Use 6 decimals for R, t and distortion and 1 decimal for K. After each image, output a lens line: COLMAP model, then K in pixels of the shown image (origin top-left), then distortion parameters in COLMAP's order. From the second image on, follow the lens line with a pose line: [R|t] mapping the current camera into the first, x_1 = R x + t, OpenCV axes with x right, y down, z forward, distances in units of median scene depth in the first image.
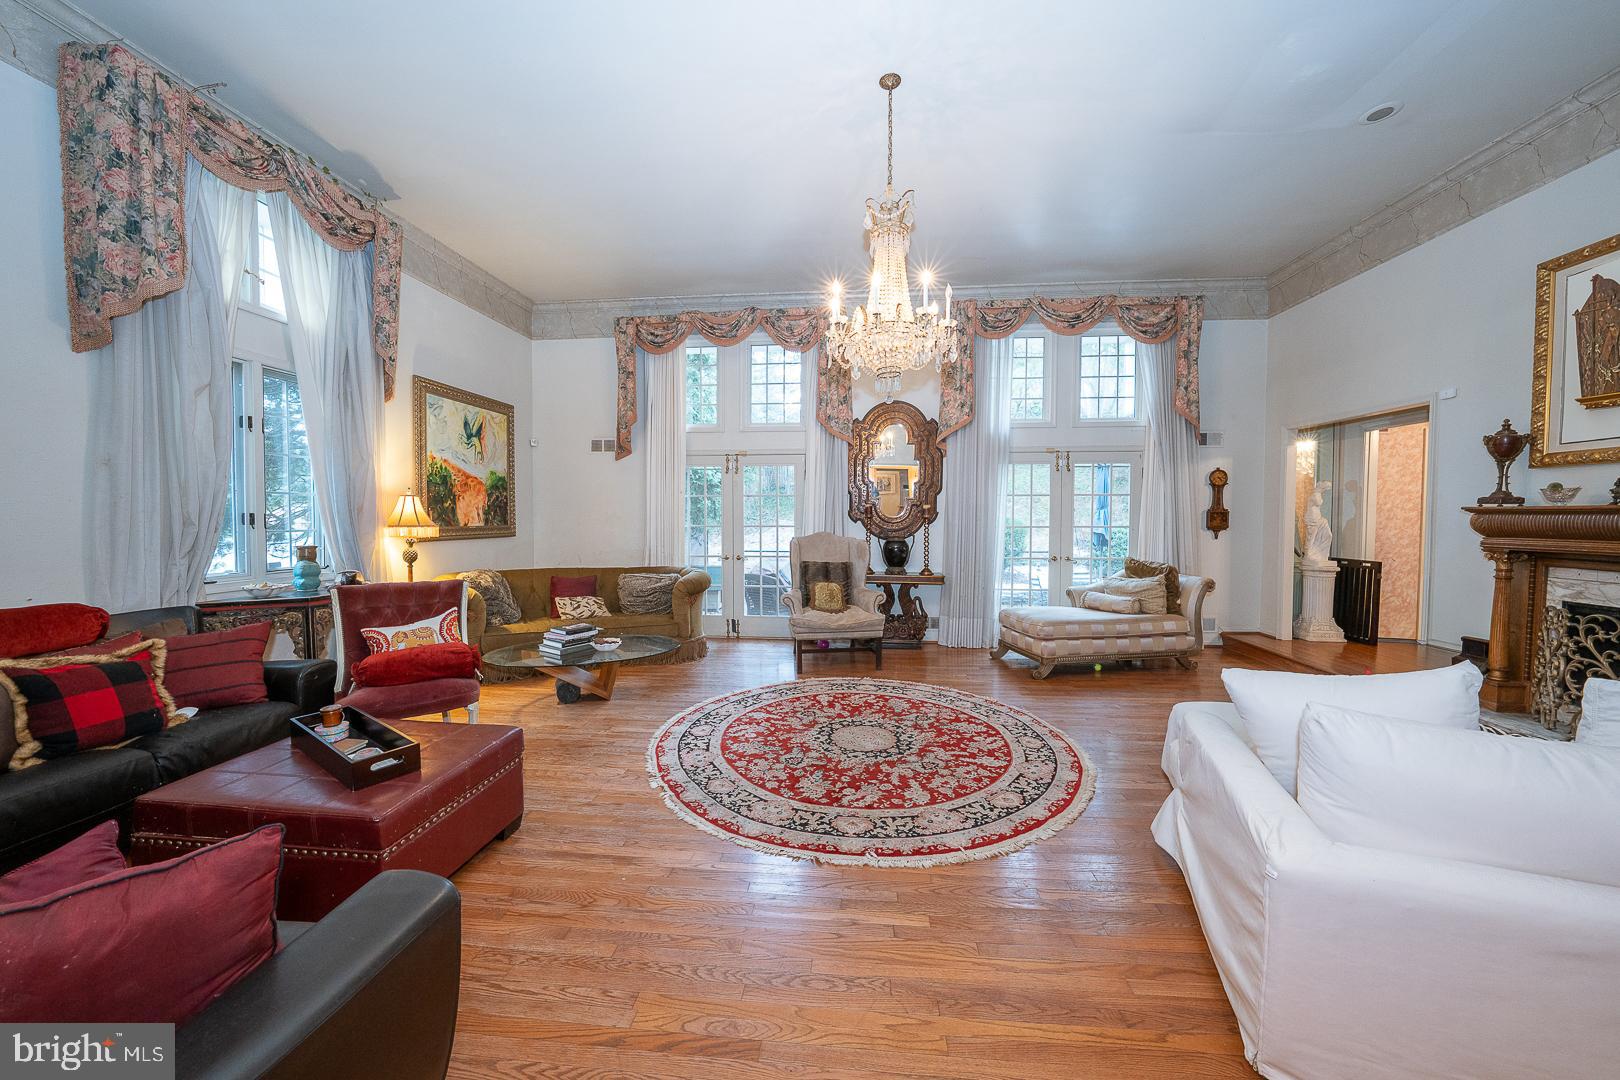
lens RADIAL K [[557.3, 0, 811.3], [0, 557.3, 535.9], [0, 0, 1]] dist [-0.027748, 0.005110]
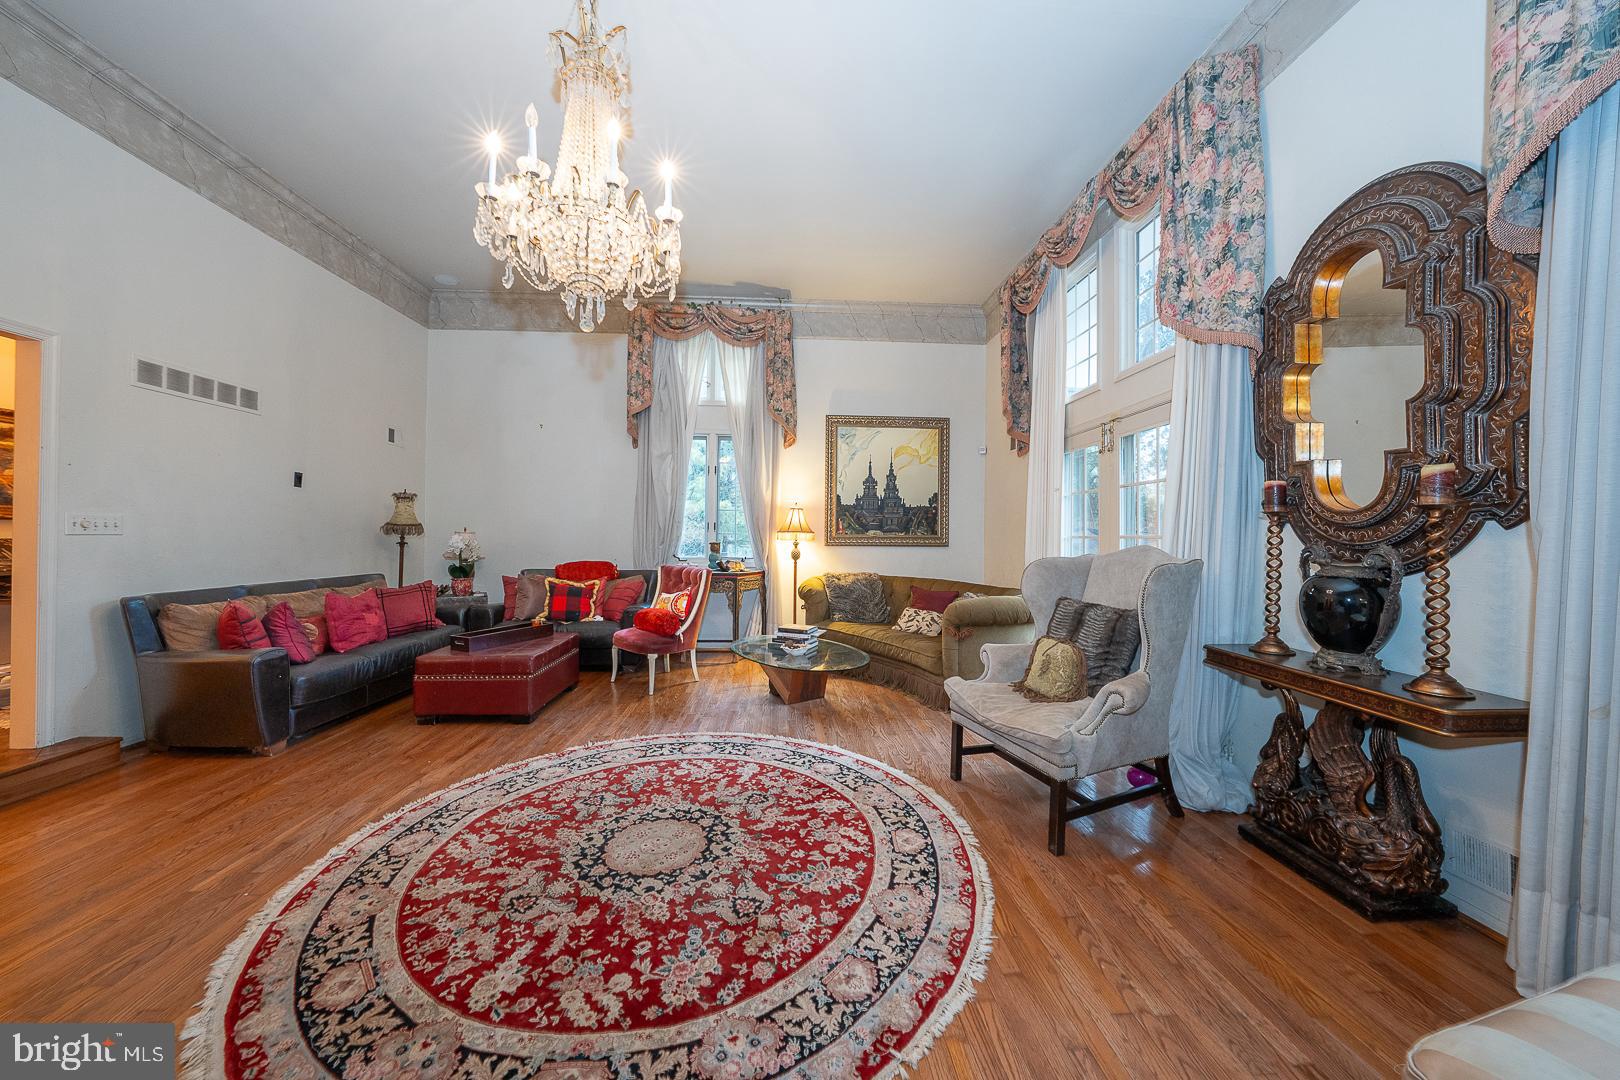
lens RADIAL K [[557.3, 0, 811.3], [0, 557.3, 535.9], [0, 0, 1]] dist [-0.027748, 0.005110]
pose [[0.164116, -0.001624, -0.986440, 0.710803], [-0.042388, 0.999063, -0.008697, 0.001121], [0.985530, 0.043241, 0.163894, 0.987379]]
